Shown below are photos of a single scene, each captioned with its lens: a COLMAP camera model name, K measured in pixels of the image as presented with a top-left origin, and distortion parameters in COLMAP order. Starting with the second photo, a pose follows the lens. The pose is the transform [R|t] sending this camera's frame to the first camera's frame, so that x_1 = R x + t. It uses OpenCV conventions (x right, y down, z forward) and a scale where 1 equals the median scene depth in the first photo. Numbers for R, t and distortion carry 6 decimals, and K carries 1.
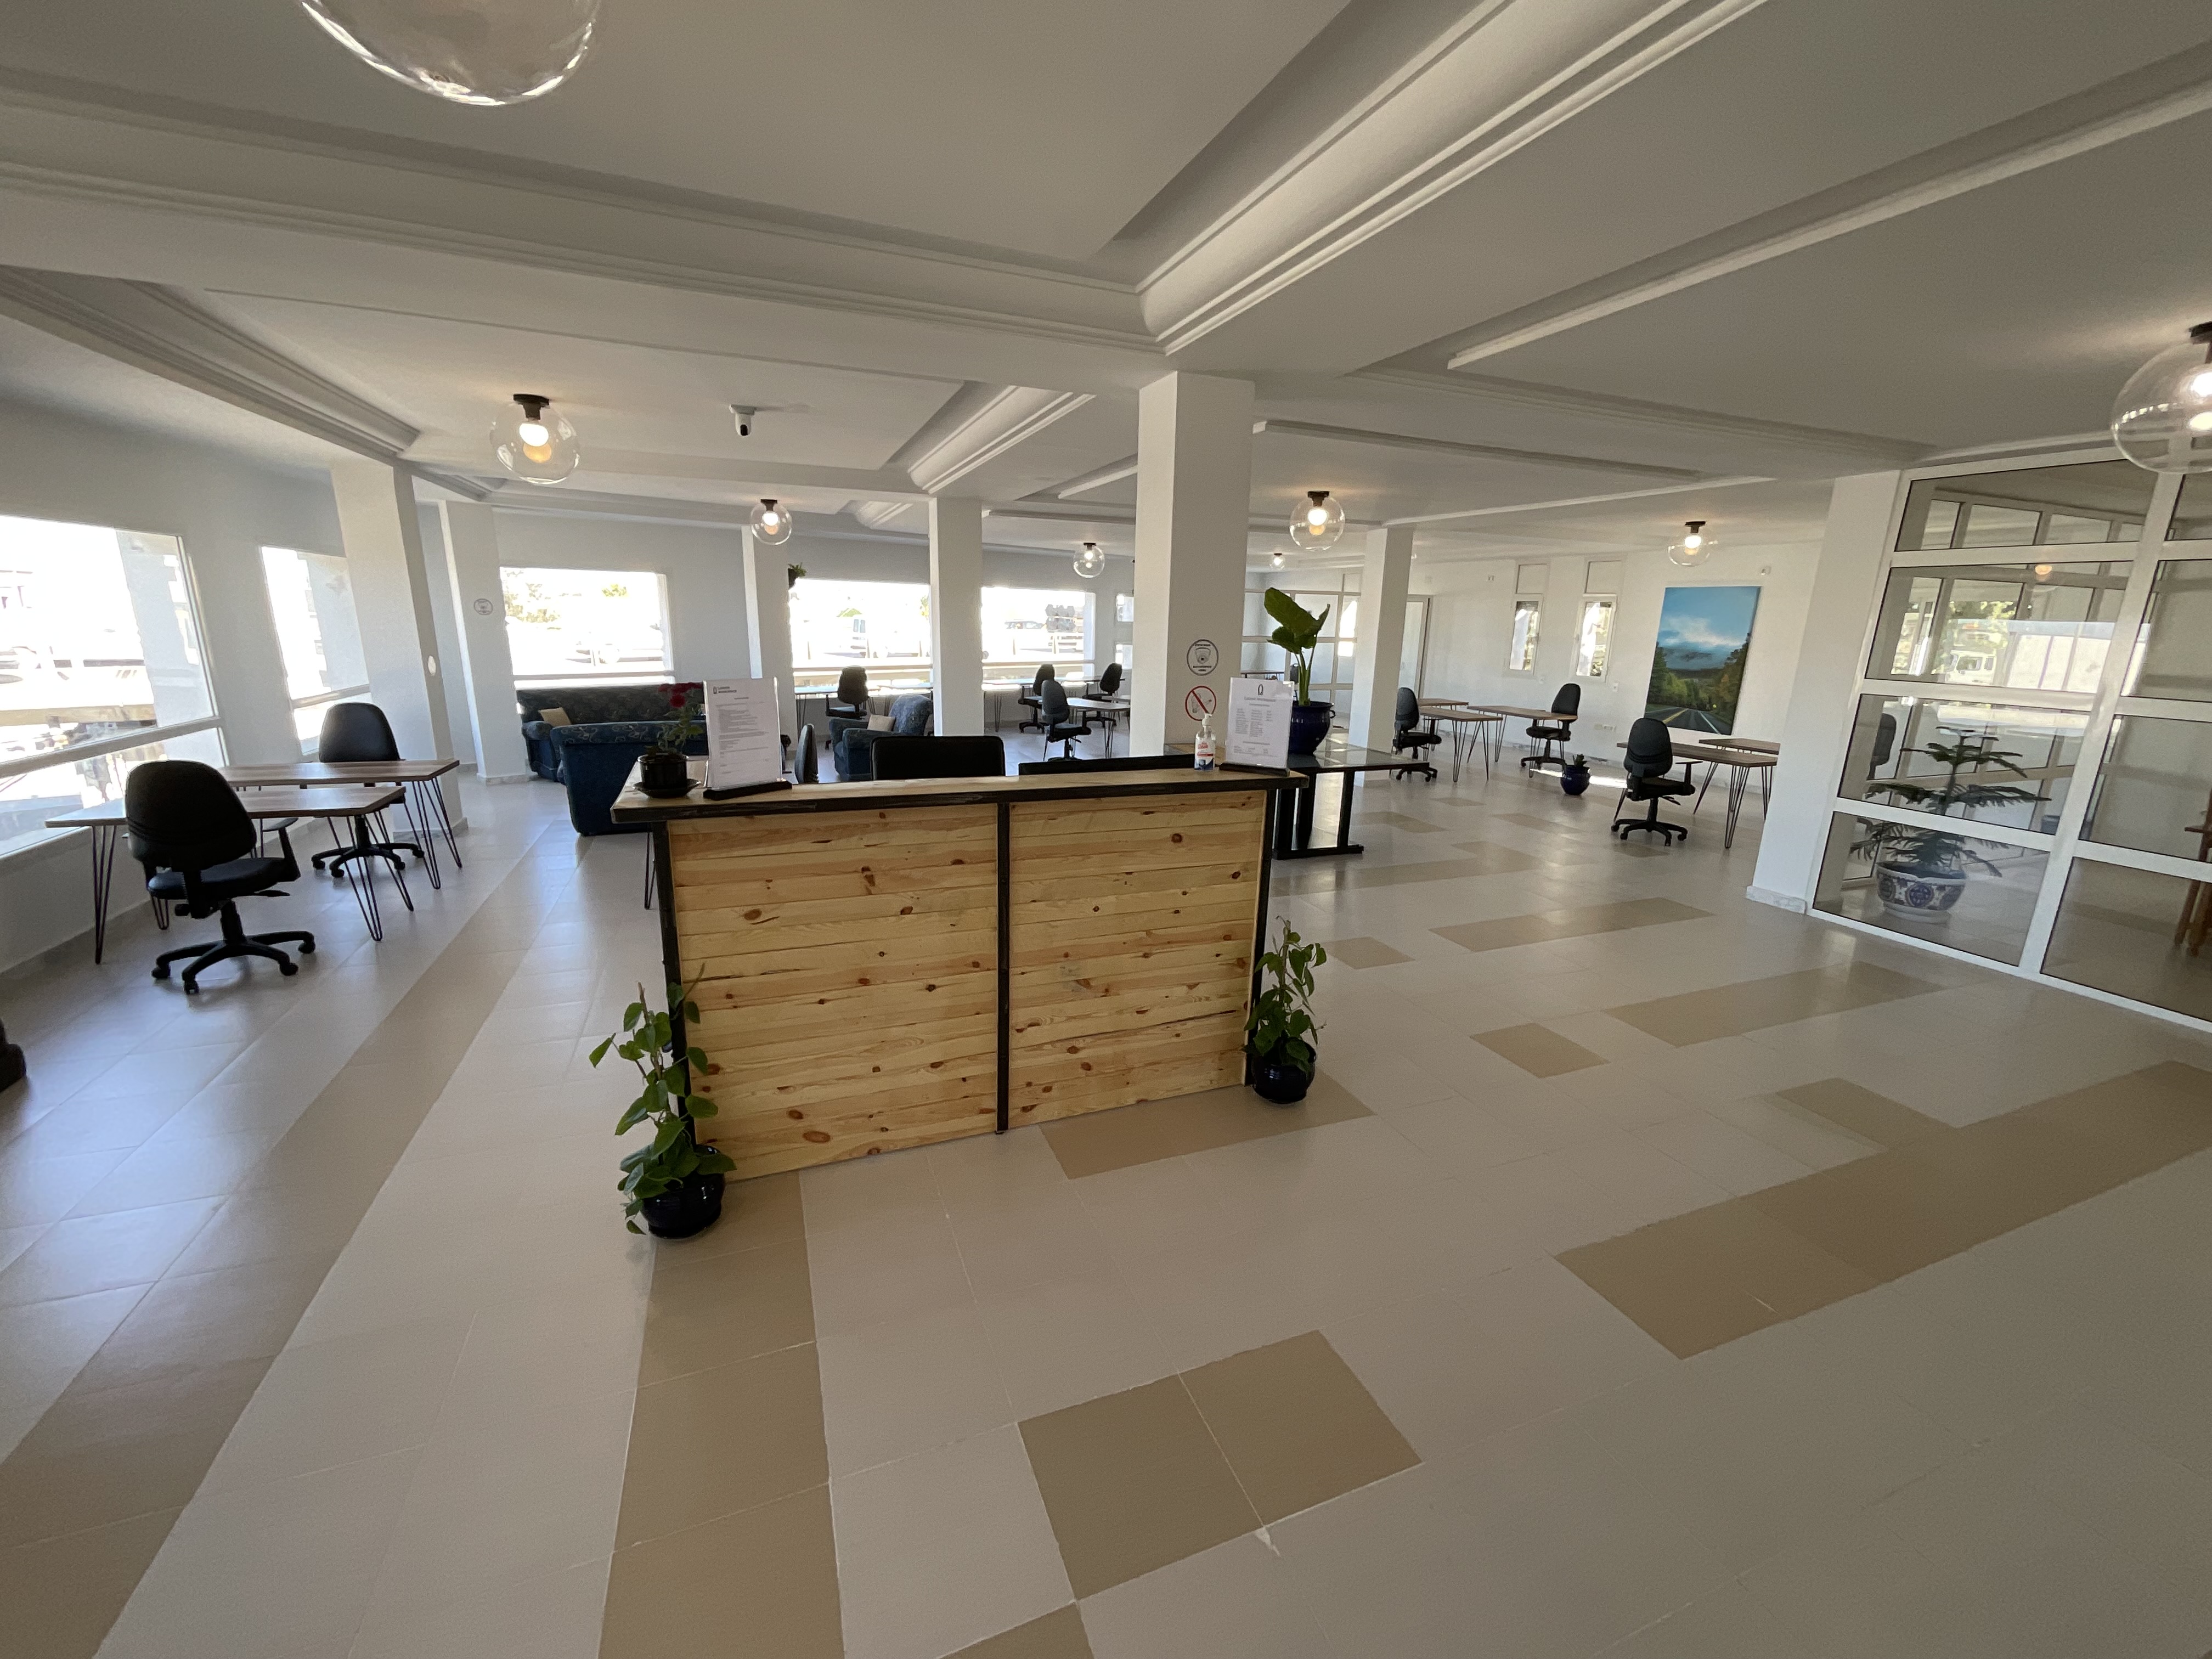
lens RADIAL K [[893.8, 0, 1106.1], [0, 893.8, 826.0], [0, 0, 1]] dist [-0.002803, 0.000024]
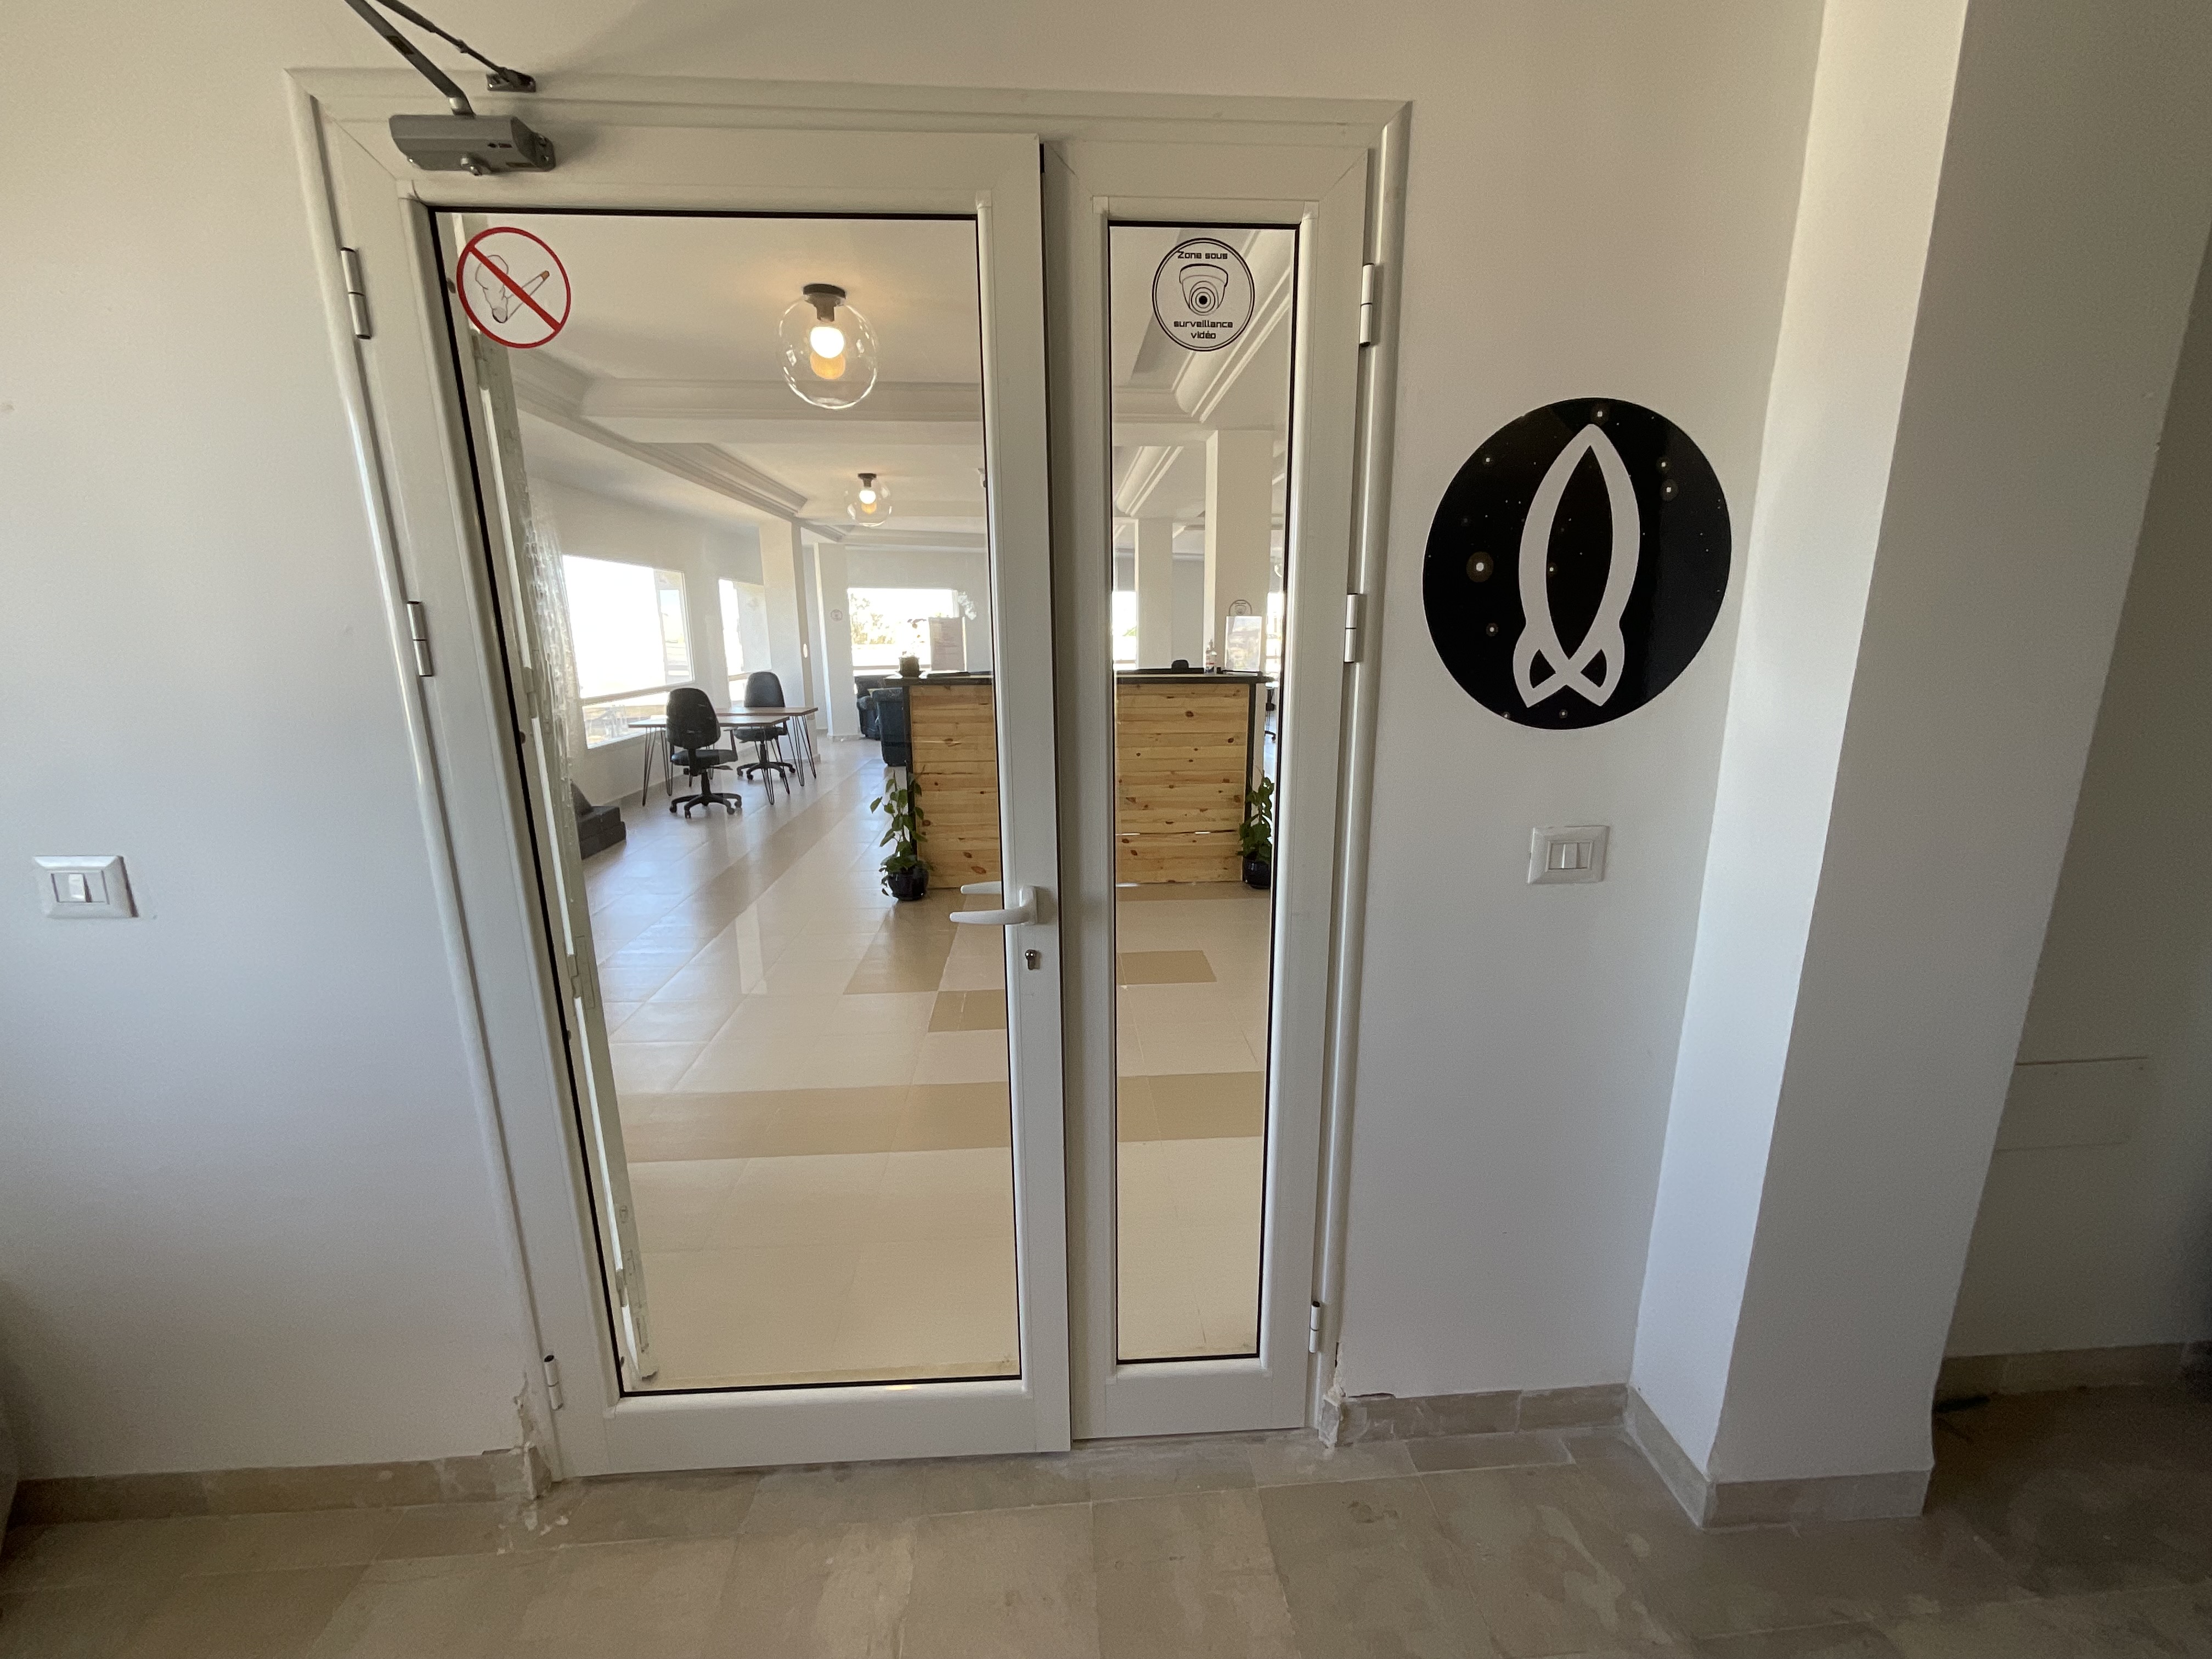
lens RADIAL K [[893.8, 0, 1106.9], [0, 893.8, 834.9], [0, 0, 1]] dist [-0.002803, 0.000024]
pose [[0.952075, 0.040792, -0.303132, 0.326010], [-0.044331, 0.999005, -0.004800, 0.184838], [0.302635, 0.018009, 0.952936, -0.455468]]
